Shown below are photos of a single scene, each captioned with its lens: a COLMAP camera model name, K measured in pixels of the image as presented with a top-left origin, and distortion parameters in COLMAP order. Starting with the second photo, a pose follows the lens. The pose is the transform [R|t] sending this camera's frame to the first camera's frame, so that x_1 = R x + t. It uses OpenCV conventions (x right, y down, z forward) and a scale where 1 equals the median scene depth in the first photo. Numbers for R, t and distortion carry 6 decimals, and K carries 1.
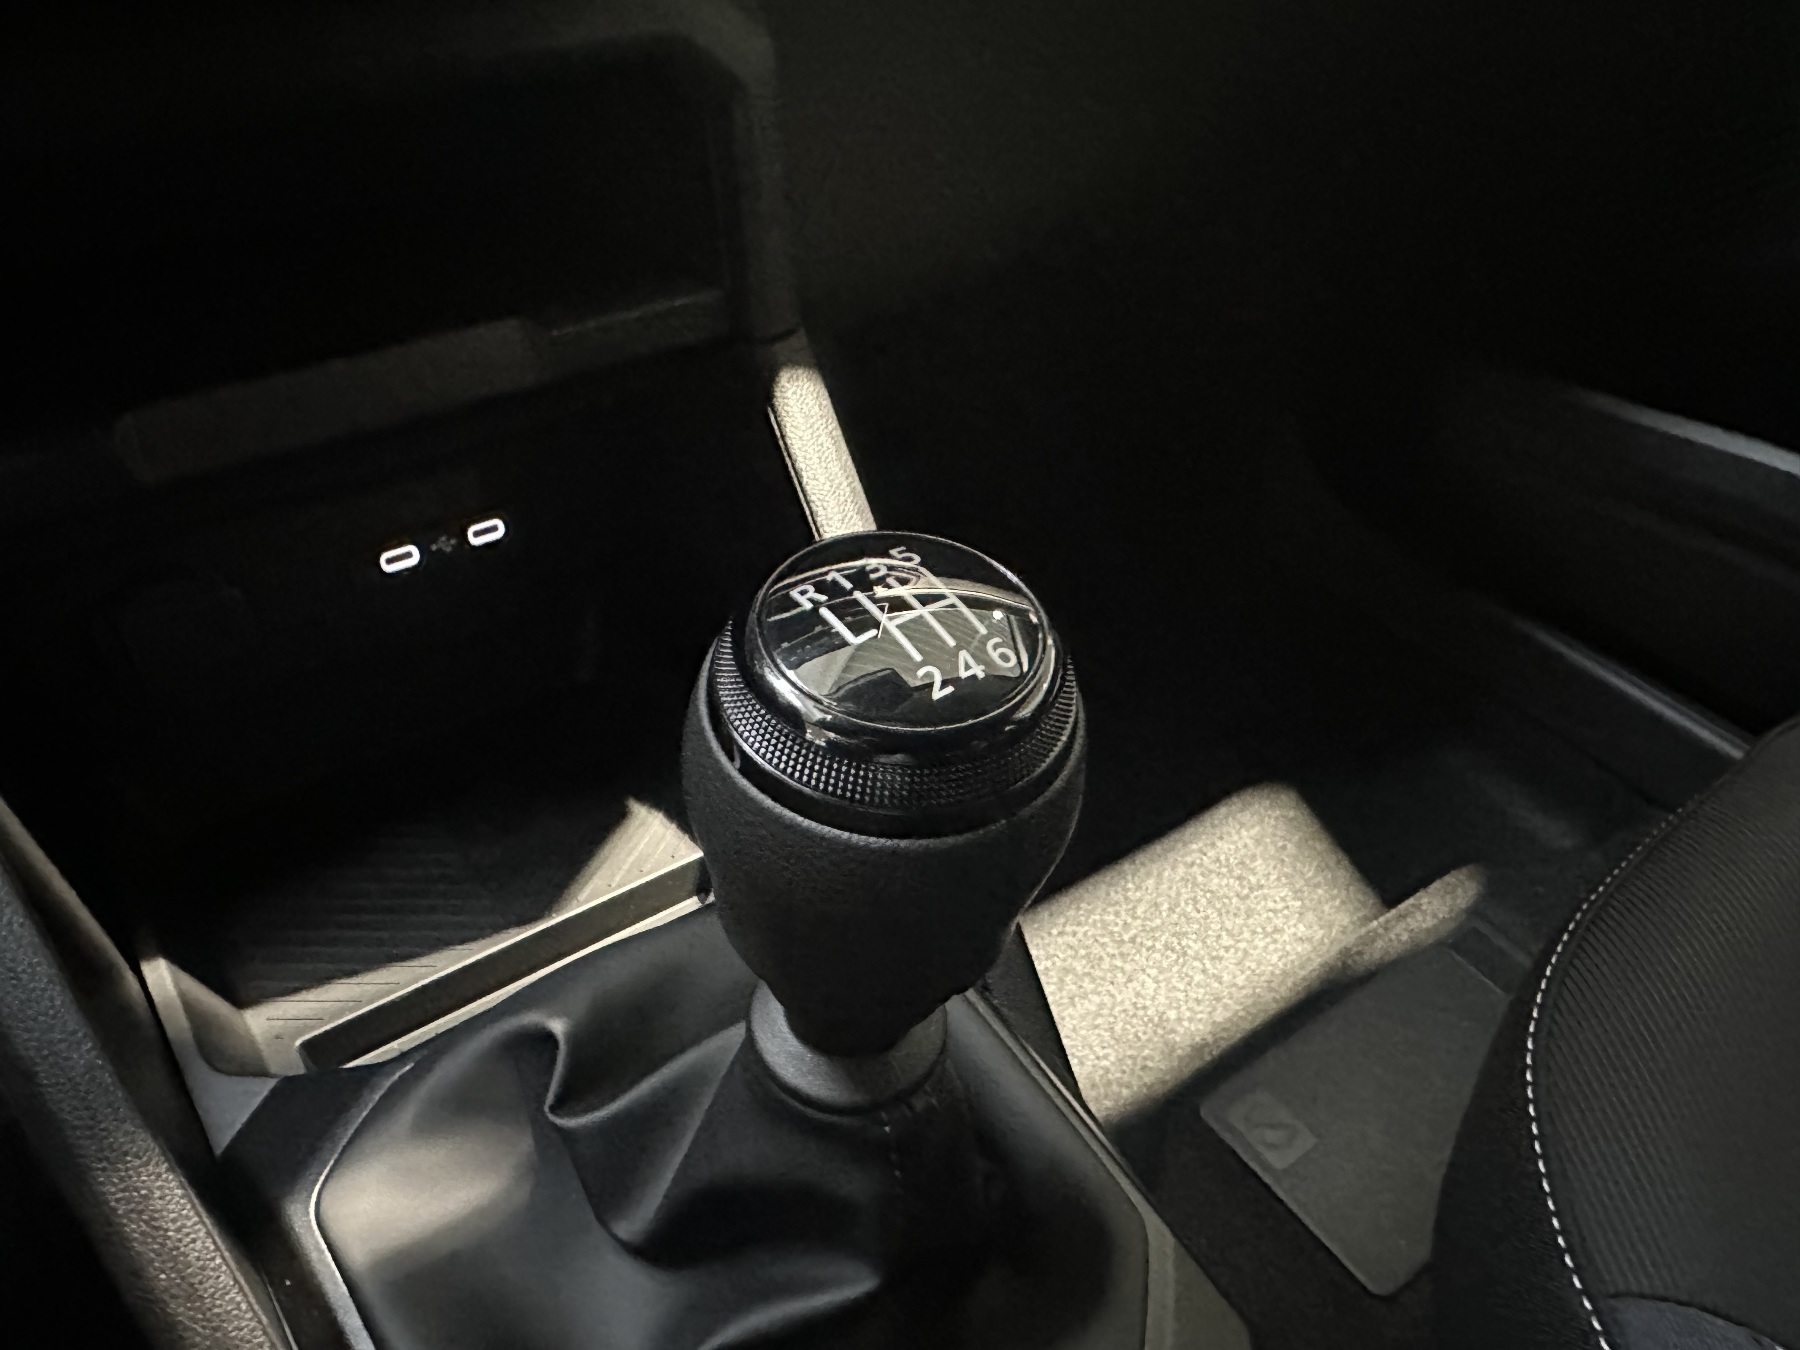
lens RADIAL K [[1332.7, 0, 900.7], [0, 1332.7, 724.8], [0, 0, 1]] dist [-0.005395, -0.000806]
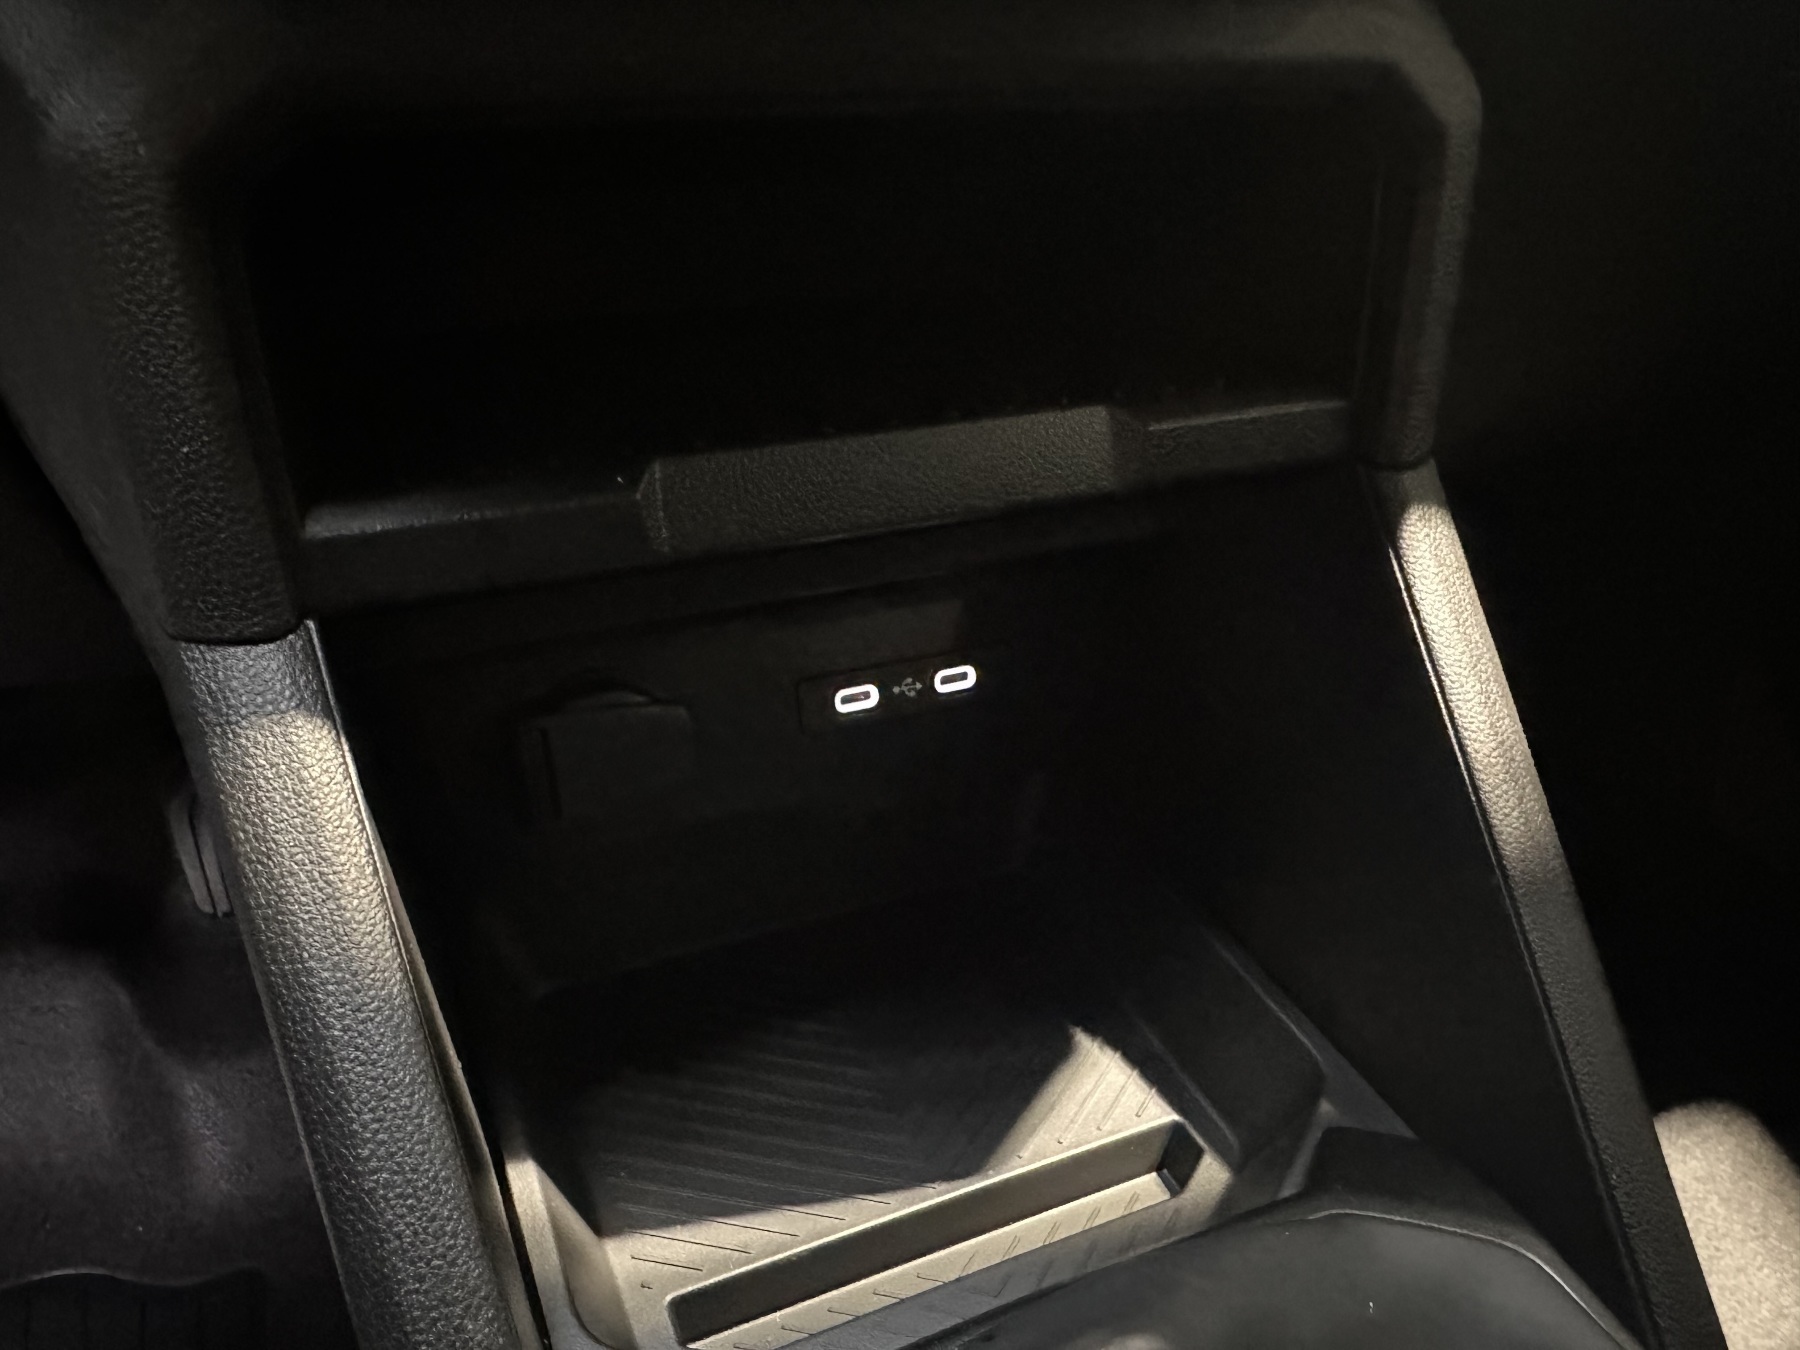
lens RADIAL K [[1332.7, 0, 900.7], [0, 1332.7, 724.8], [0, 0, 1]] dist [-0.005395, -0.000806]
pose [[0.978972, 0.107121, -0.173606, -0.226523], [-0.133412, 0.980004, -0.147624, 0.011048], [0.154321, 0.167681, 0.973688, 0.222159]]
